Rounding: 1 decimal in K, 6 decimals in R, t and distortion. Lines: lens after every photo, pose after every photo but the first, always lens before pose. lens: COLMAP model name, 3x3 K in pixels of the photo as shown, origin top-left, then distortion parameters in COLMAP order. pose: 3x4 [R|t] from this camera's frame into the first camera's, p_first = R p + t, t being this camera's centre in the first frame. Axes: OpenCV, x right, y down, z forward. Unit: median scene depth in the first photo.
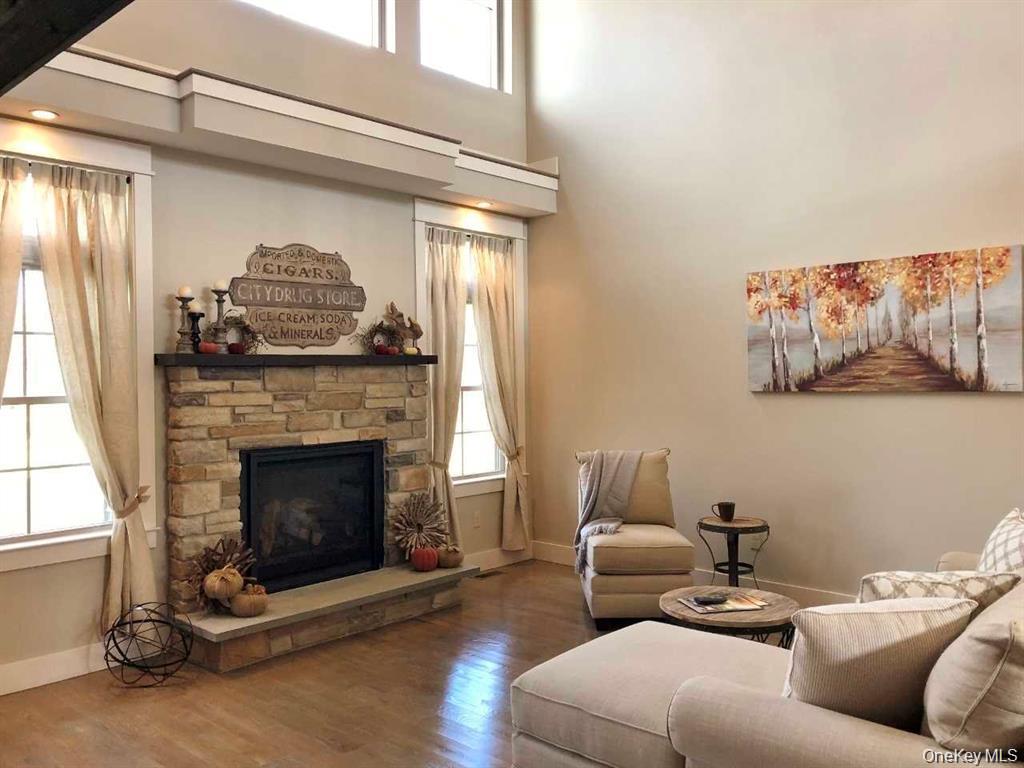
lens RADIAL K [[837.4, 0, 505.1], [0, 837.4, 369.1], [0, 0, 1]] dist [0.069946, -0.091308]
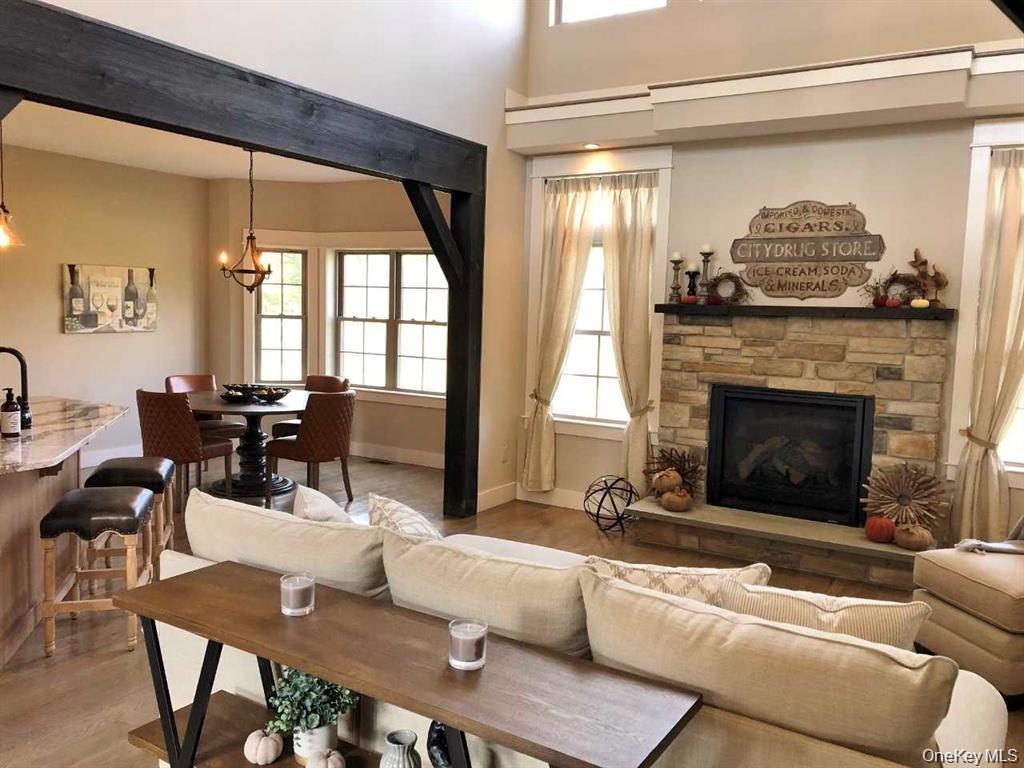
lens RADIAL K [[837.4, 0, 501.3], [0, 837.4, 377.2], [0, 0, 1]] dist [0.069946, -0.091308]
pose [[0.198872, 0.103568, -0.974538, 0.759651], [-0.023451, 0.994618, 0.100916, -0.027131], [0.979745, 0.002785, 0.200231, 0.429683]]
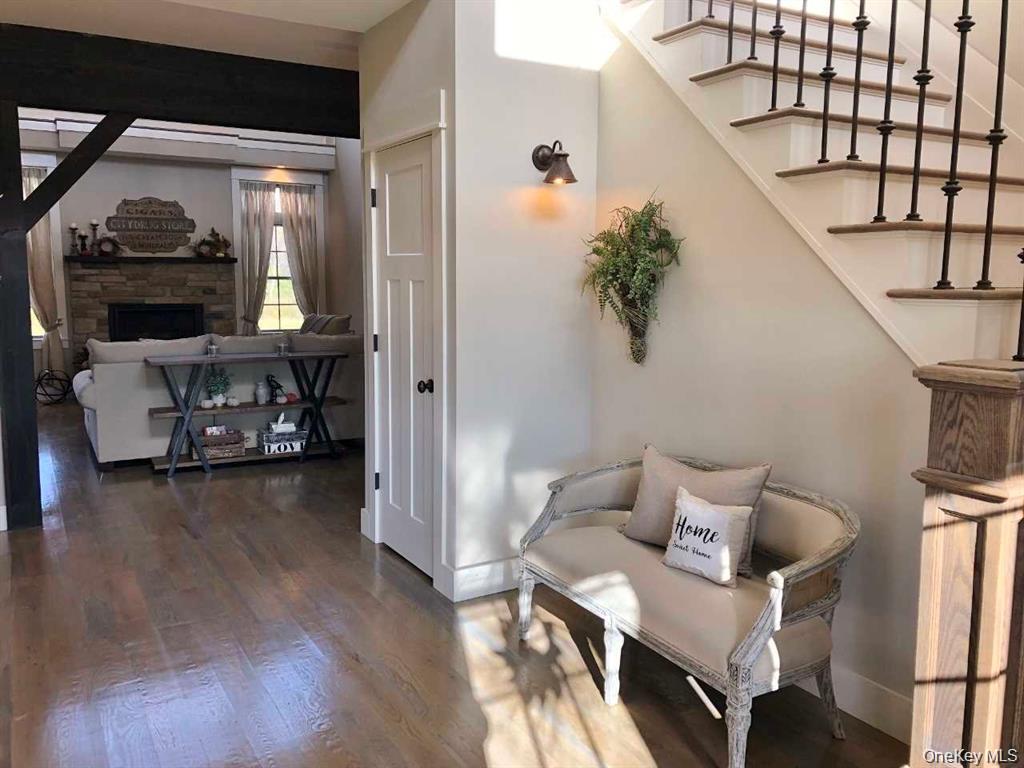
lens RADIAL K [[837.4, 0, 506.2], [0, 837.4, 375.1], [0, 0, 1]] dist [0.069946, -0.091308]
pose [[0.957434, 0.050359, -0.284225, 1.111883], [-0.014407, 0.991774, 0.127190, -0.006844], [0.288292, -0.117682, 0.950283, -0.633155]]
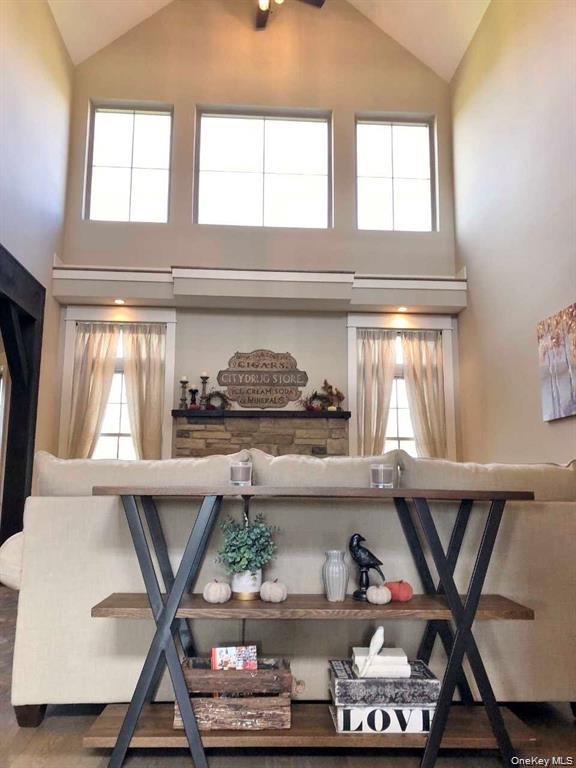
lens RADIAL K [[628.1, 0, 280.1], [0, 628.1, 395.9], [0, 0, 1]] dist [0.069946, -0.091308]
pose [[0.727245, -0.082746, -0.681372, 0.677276], [-0.012837, 0.990893, -0.134035, 0.123063], [0.686258, 0.106224, 0.719560, 0.110293]]
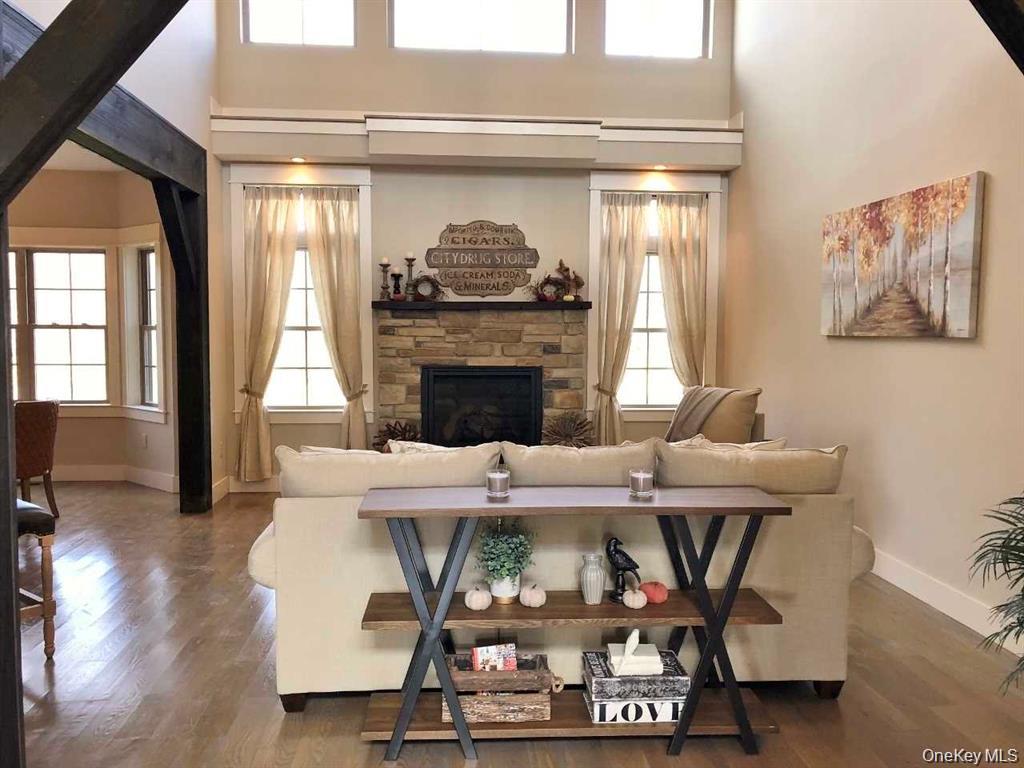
lens RADIAL K [[837.4, 0, 502.5], [0, 837.4, 390.5], [0, 0, 1]] dist [0.069946, -0.091308]
pose [[0.743105, 0.066016, -0.665910, 0.733833], [-0.009622, 0.996073, 0.088009, 0.006961], [0.669105, -0.058993, 0.740823, -0.005386]]
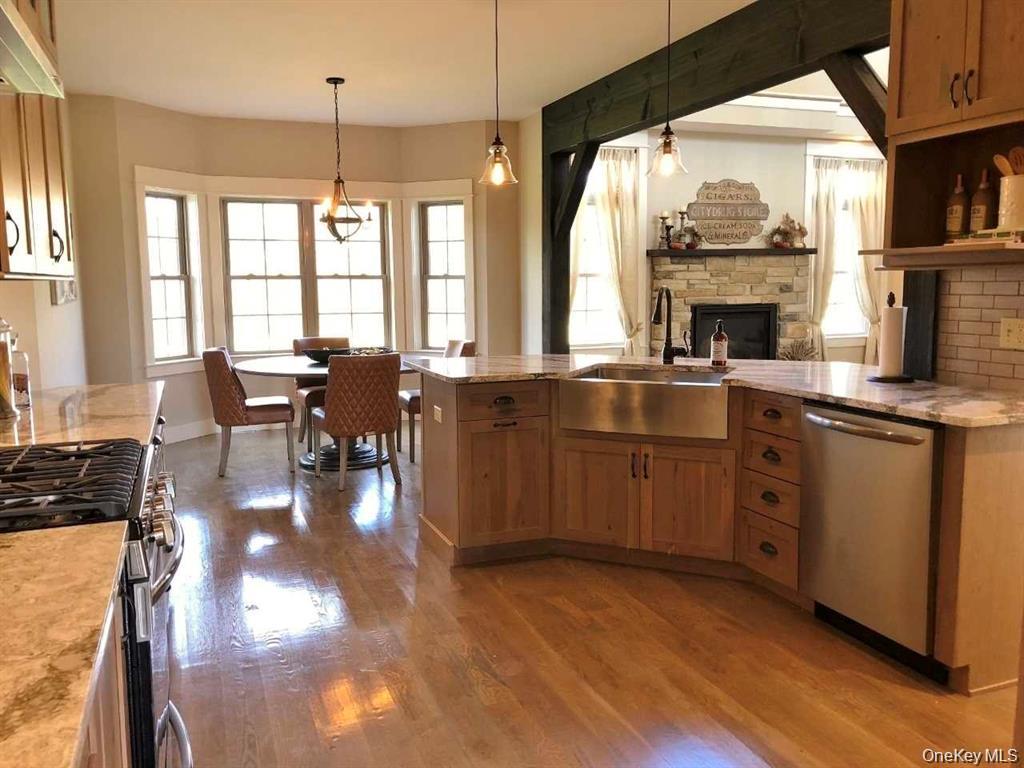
lens RADIAL K [[837.4, 0, 508.0], [0, 837.4, 373.2], [0, 0, 1]] dist [0.069946, -0.091308]
pose [[0.900308, 0.053159, -0.431994, 0.094499], [0.001475, 0.992135, 0.125161, 0.016985], [0.435250, -0.113321, 0.893149, -0.678976]]
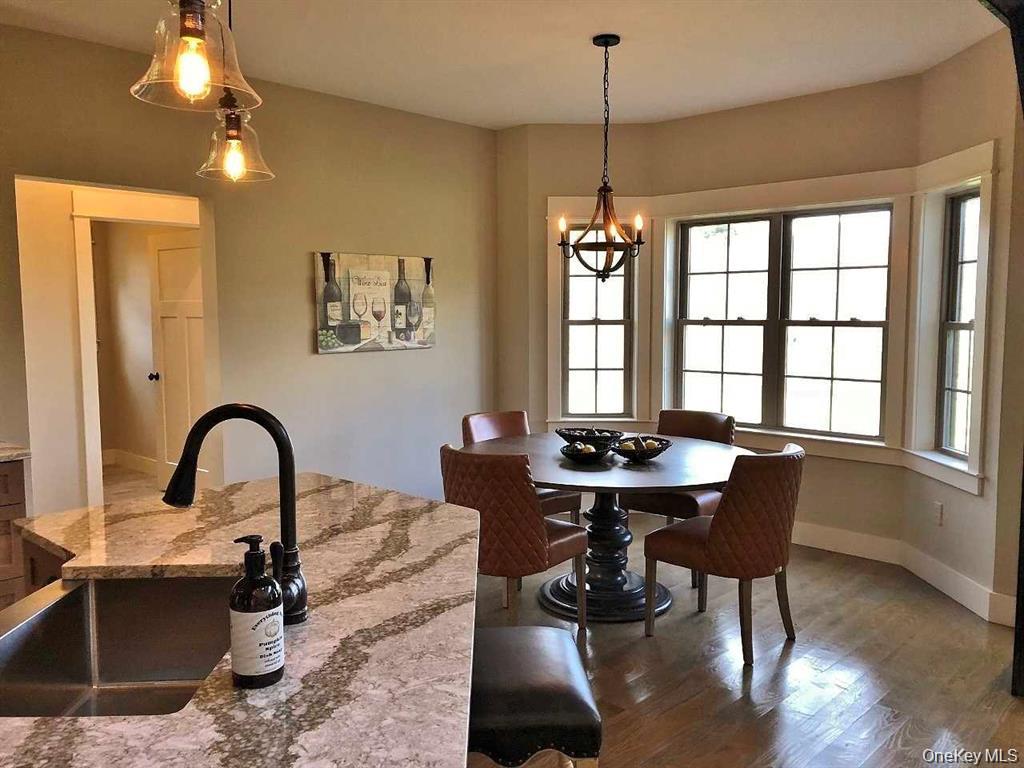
lens RADIAL K [[837.4, 0, 525.8], [0, 837.4, 380.3], [0, 0, 1]] dist [0.069946, -0.091308]
pose [[0.002874, 0.098289, -0.995154, 0.171938], [0.010600, 0.995099, 0.098314, -0.001193], [0.999940, -0.010831, 0.001818, 0.229169]]
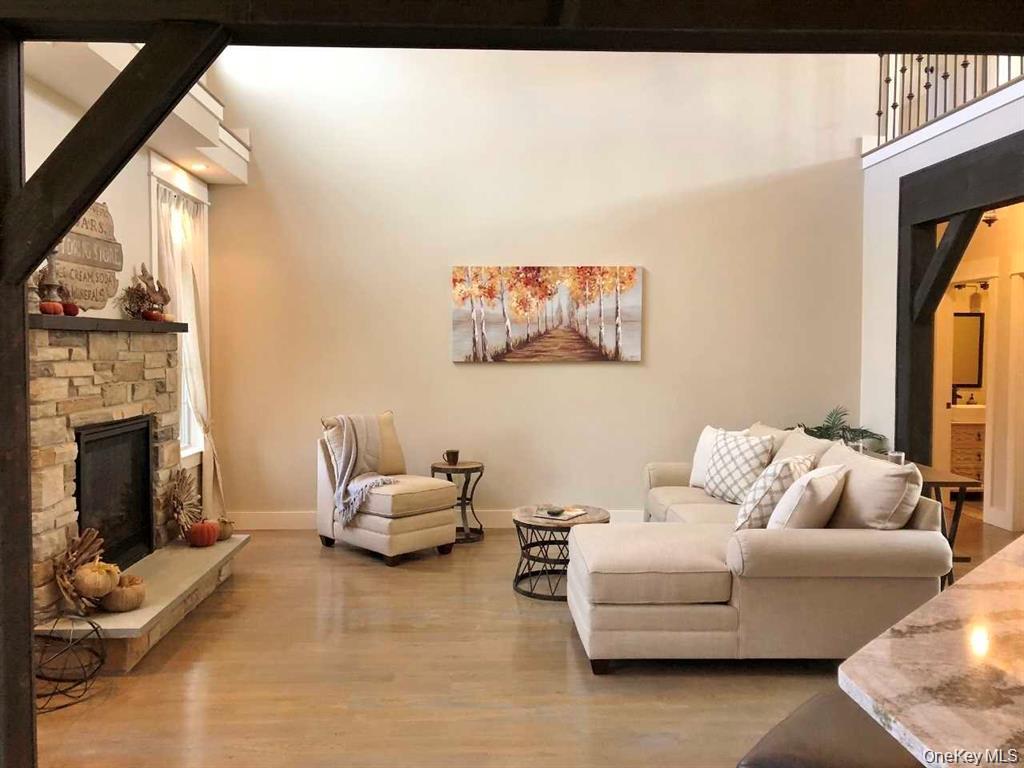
lens RADIAL K [[837.4, 0, 503.2], [0, 837.4, 381.5], [0, 0, 1]] dist [0.069946, -0.091308]
pose [[0.703045, -0.015420, 0.710978, -0.578563], [-0.016104, 0.999163, 0.037594, 0.008356], [-0.710963, -0.037880, 0.702209, 0.081891]]
